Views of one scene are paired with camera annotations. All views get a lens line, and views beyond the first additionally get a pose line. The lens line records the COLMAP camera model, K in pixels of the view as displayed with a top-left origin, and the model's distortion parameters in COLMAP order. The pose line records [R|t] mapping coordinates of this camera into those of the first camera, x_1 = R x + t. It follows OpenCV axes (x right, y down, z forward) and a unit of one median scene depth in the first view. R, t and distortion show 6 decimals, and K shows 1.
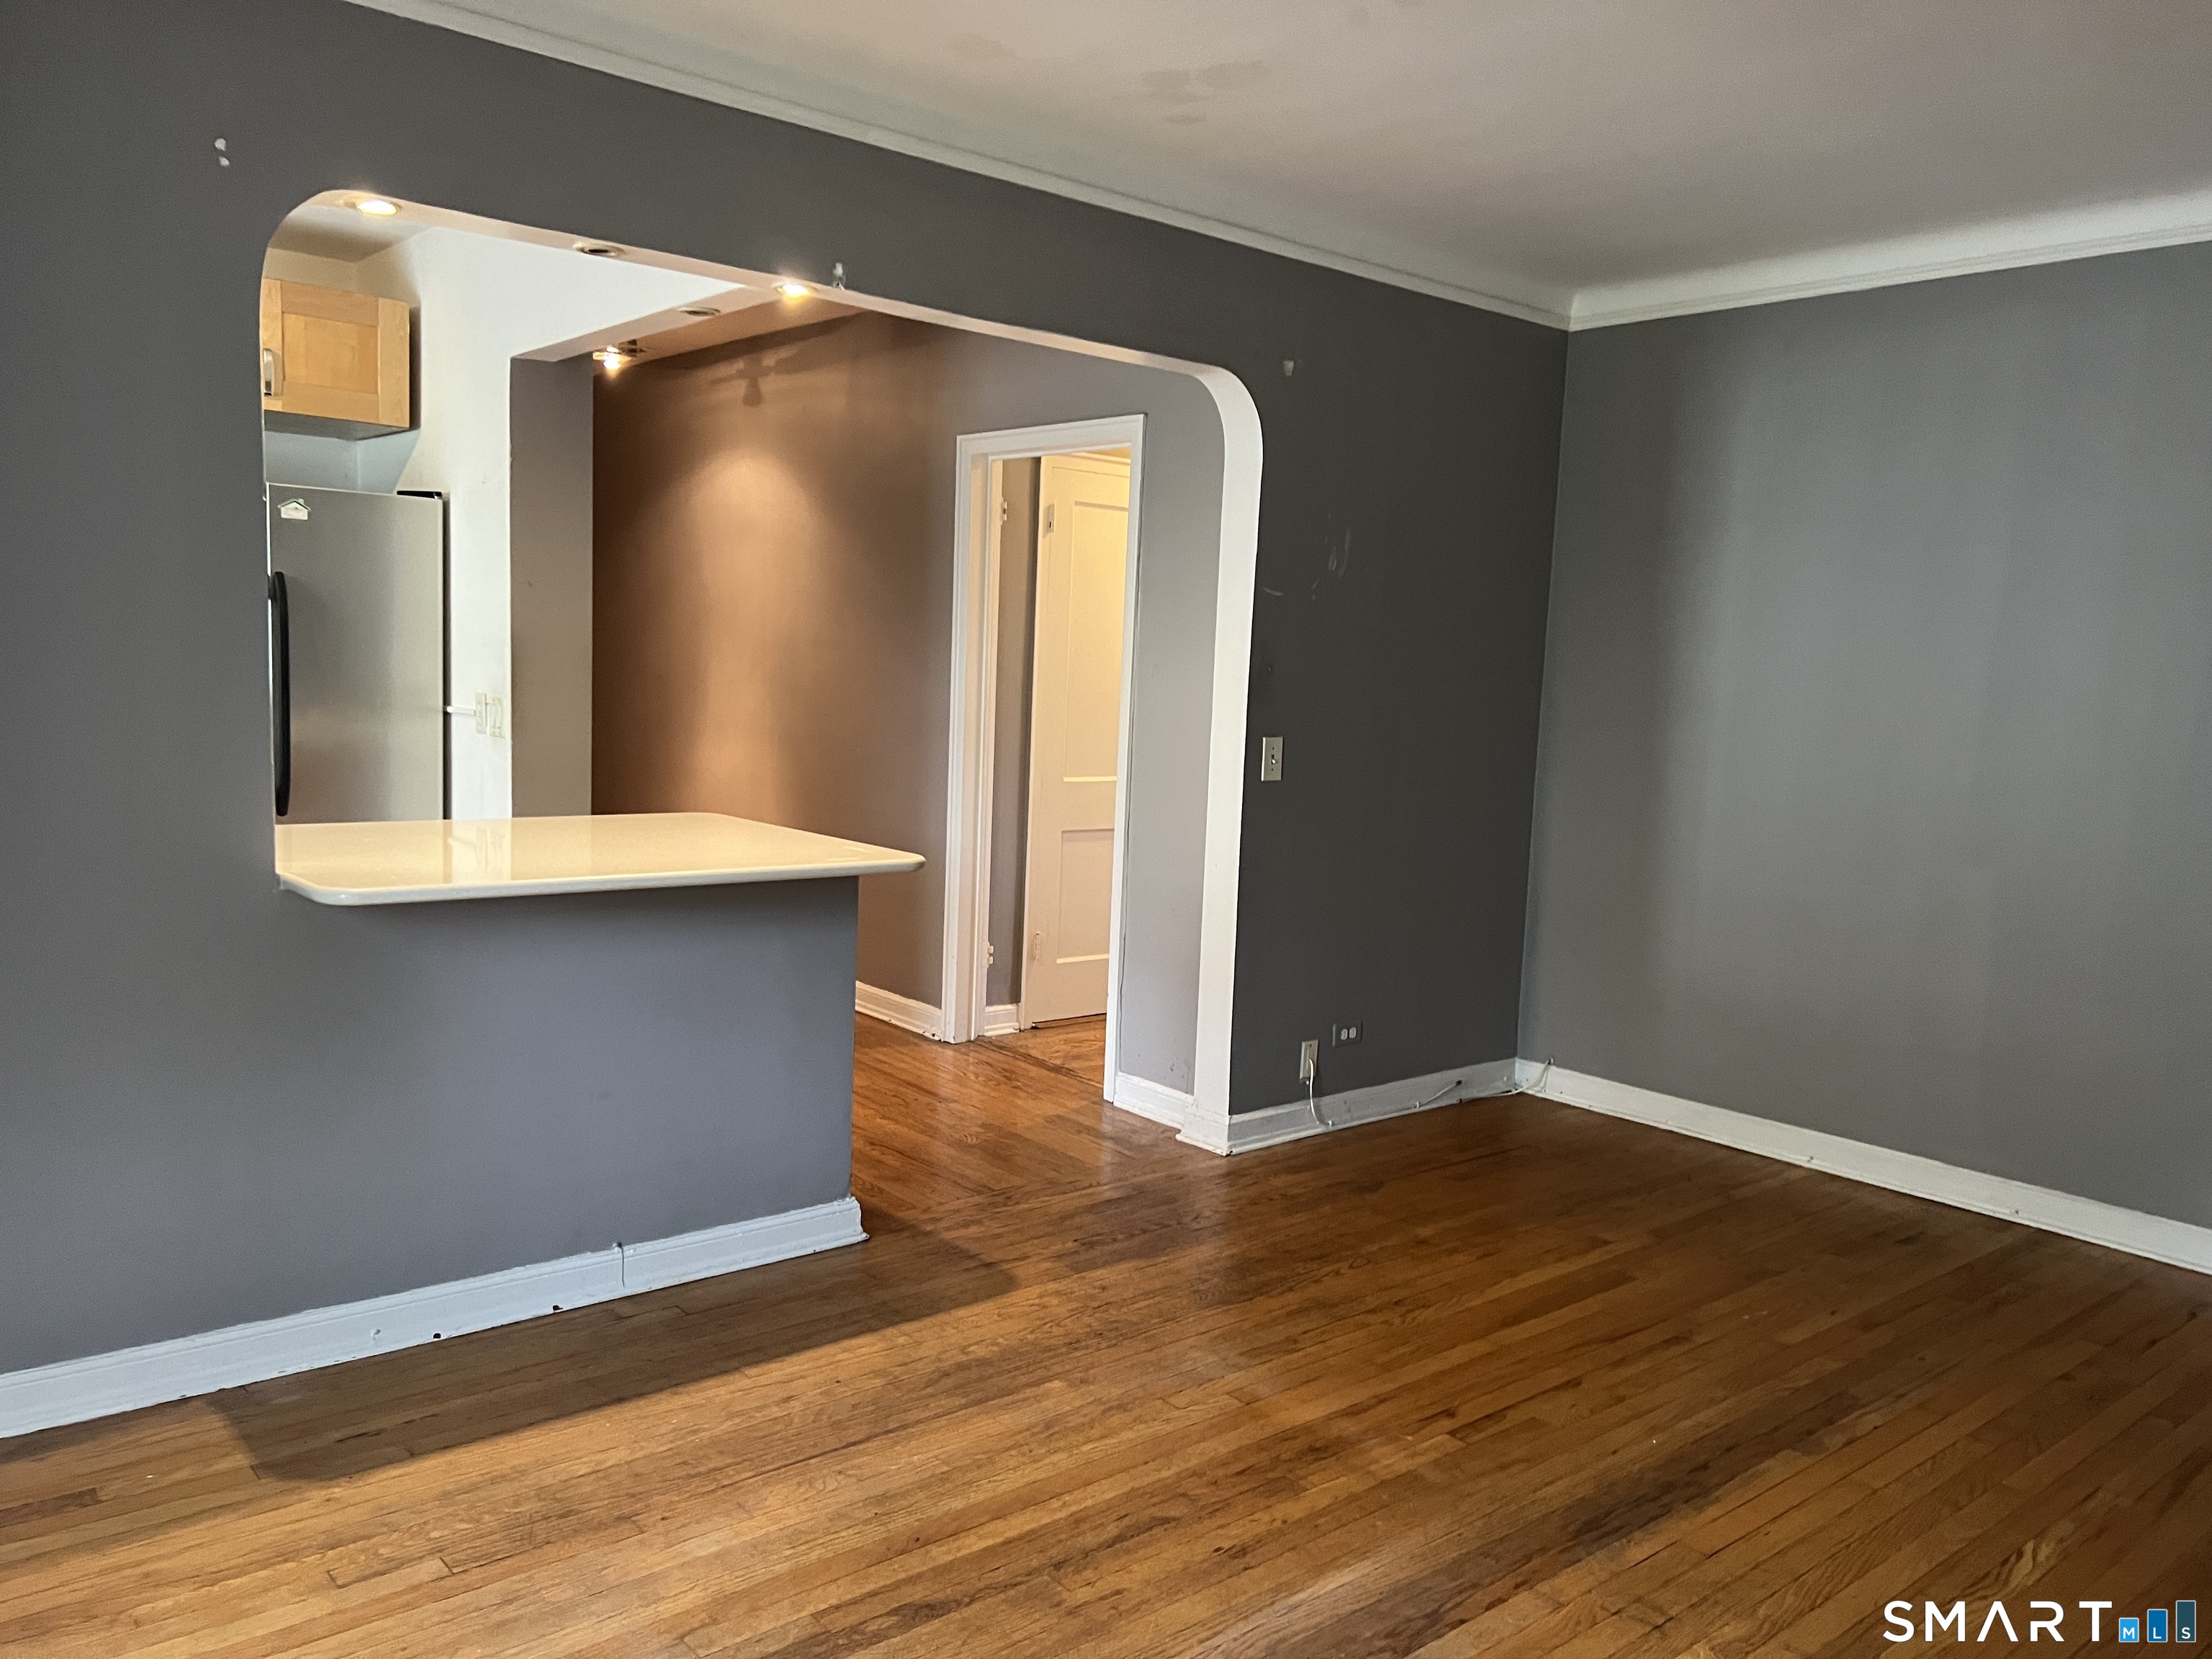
lens RADIAL K [[1649.0, 0, 1091.5], [0, 1649.0, 838.2], [0, 0, 1]] dist [0.061631, -0.075303]
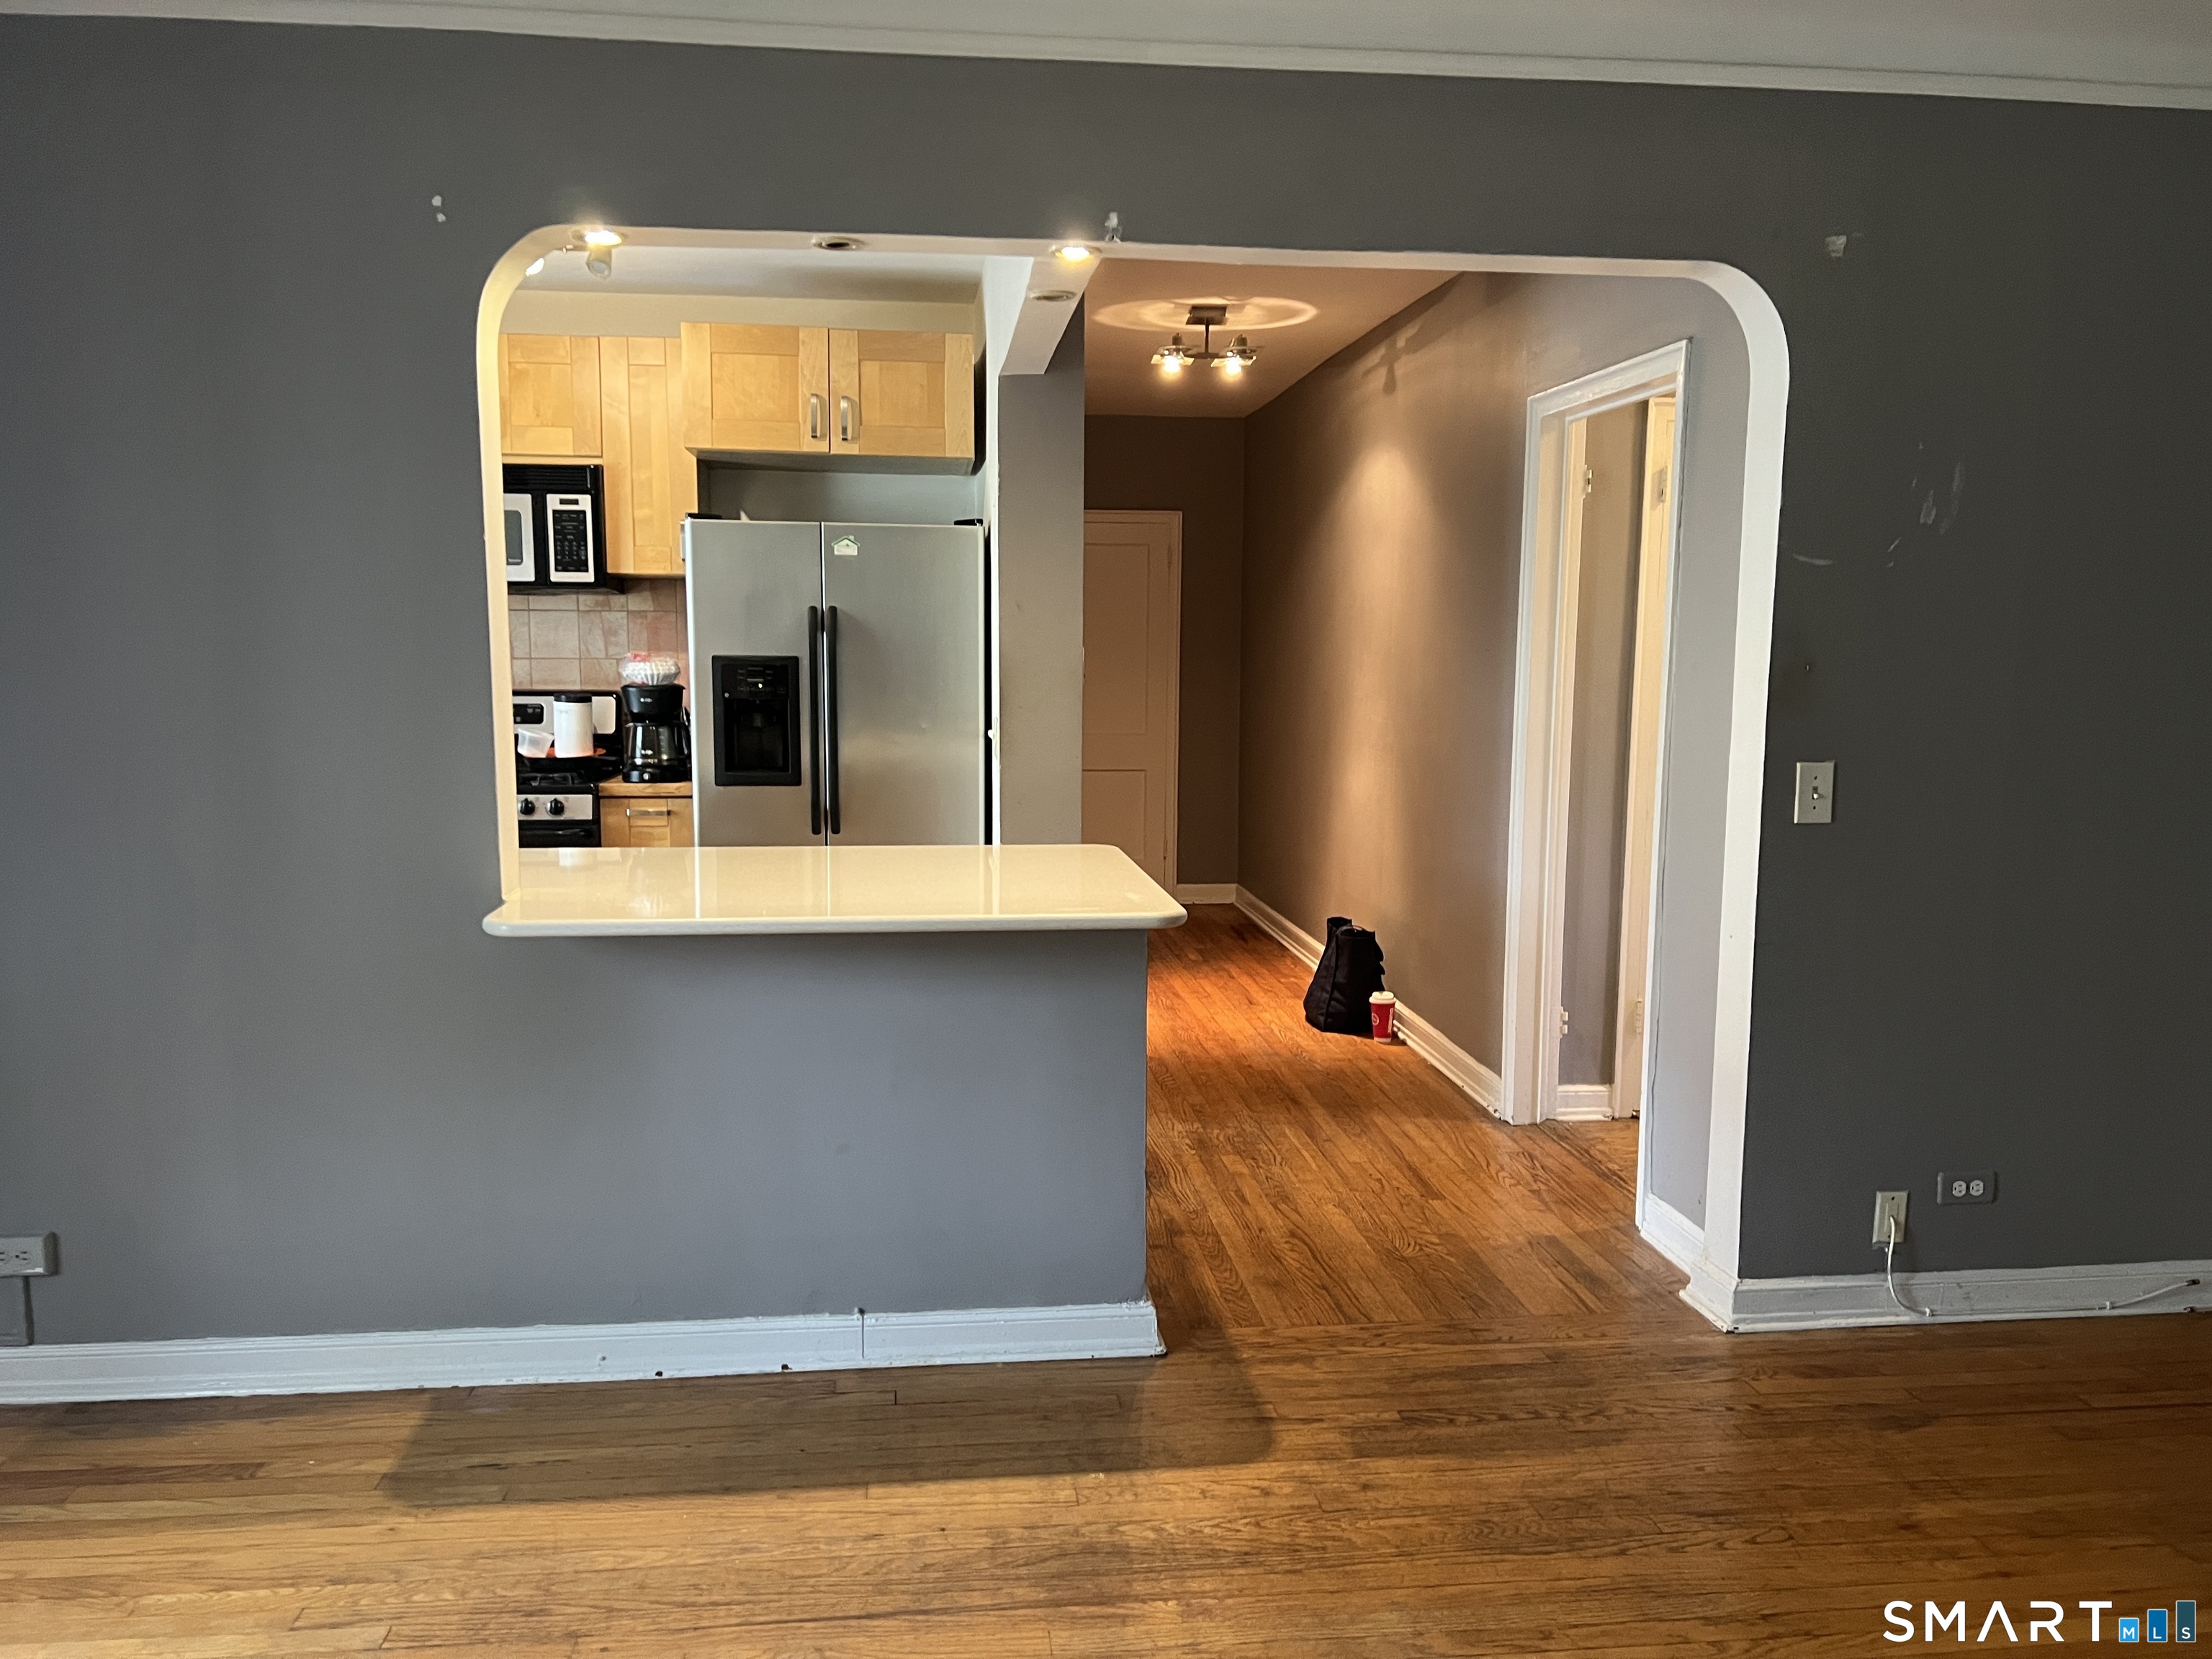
lens RADIAL K [[1649.0, 0, 1092.3], [0, 1649.0, 845.8], [0, 0, 1]] dist [0.061631, -0.075303]
pose [[0.831379, 0.030664, -0.554860, 0.336514], [-0.031699, 0.999467, 0.007738, -0.028019], [0.554801, 0.011155, 0.831908, 0.300281]]
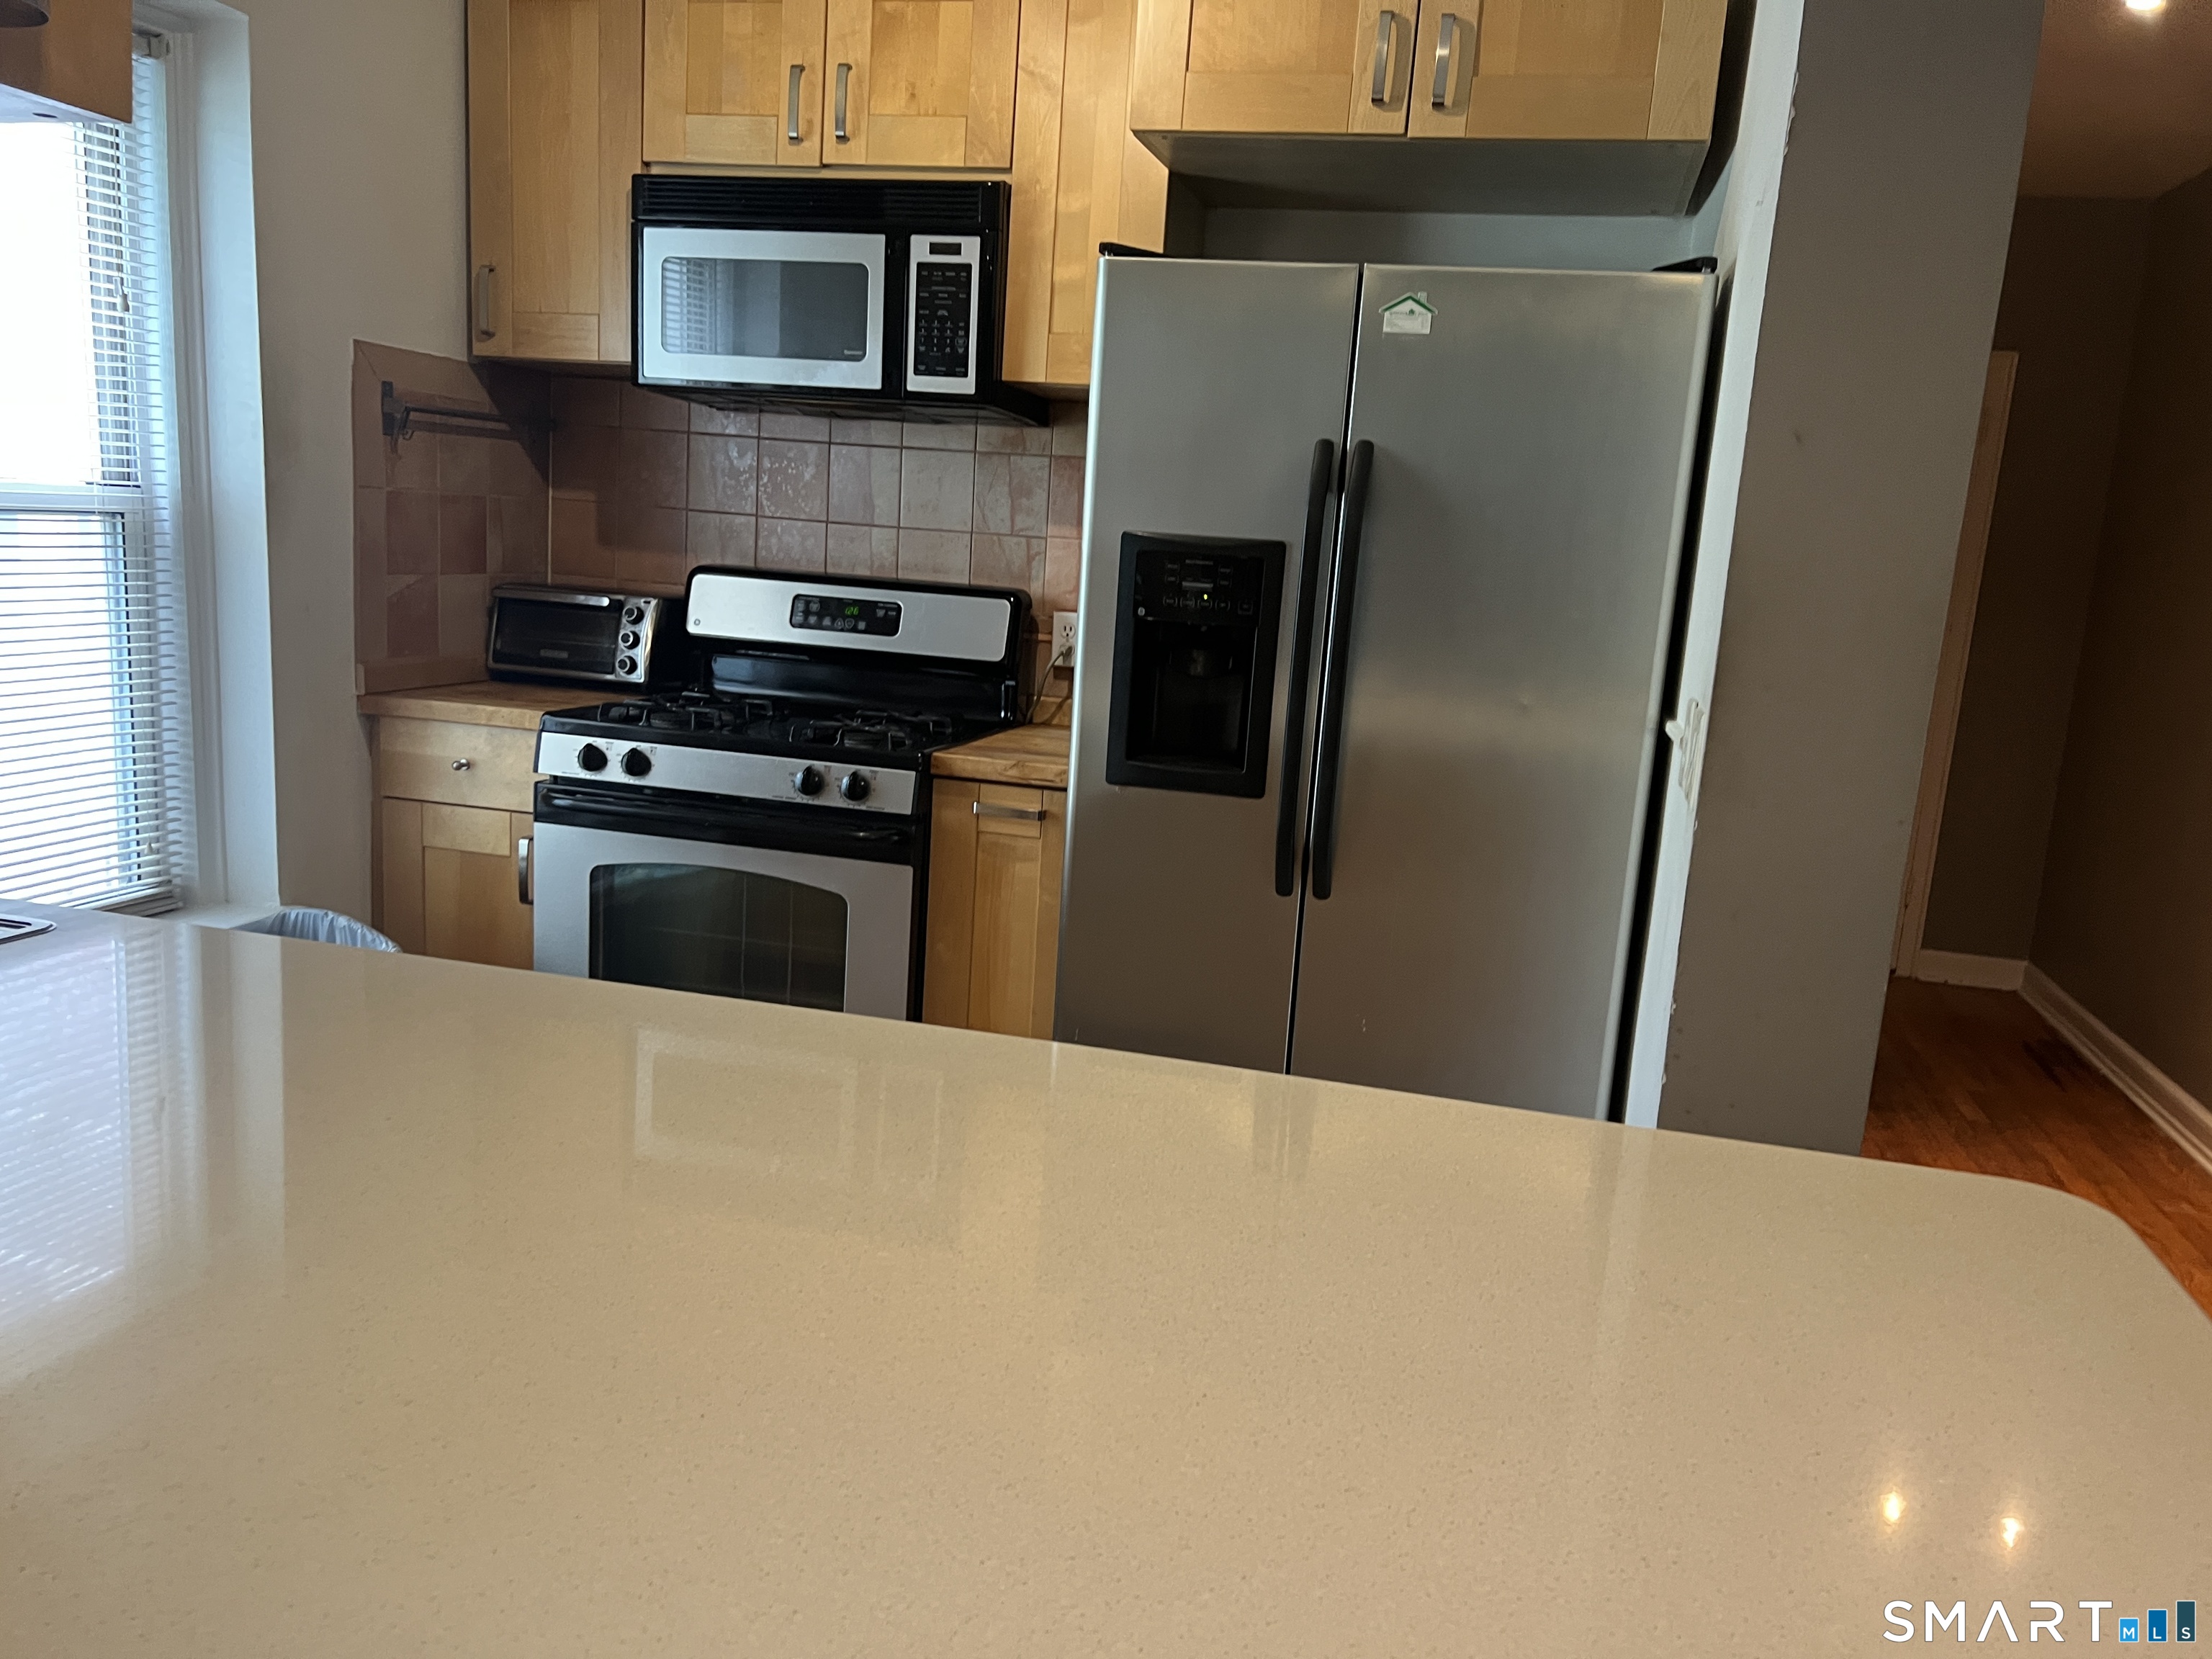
lens RADIAL K [[1649.0, 0, 1137.6], [0, 1649.0, 849.0], [0, 0, 1]] dist [0.061631, -0.075303]
pose [[0.590992, 0.147535, -0.793071, -0.142081], [-0.126942, 0.987893, 0.089182, -0.099447], [0.796627, 0.047968, 0.602565, 0.891018]]
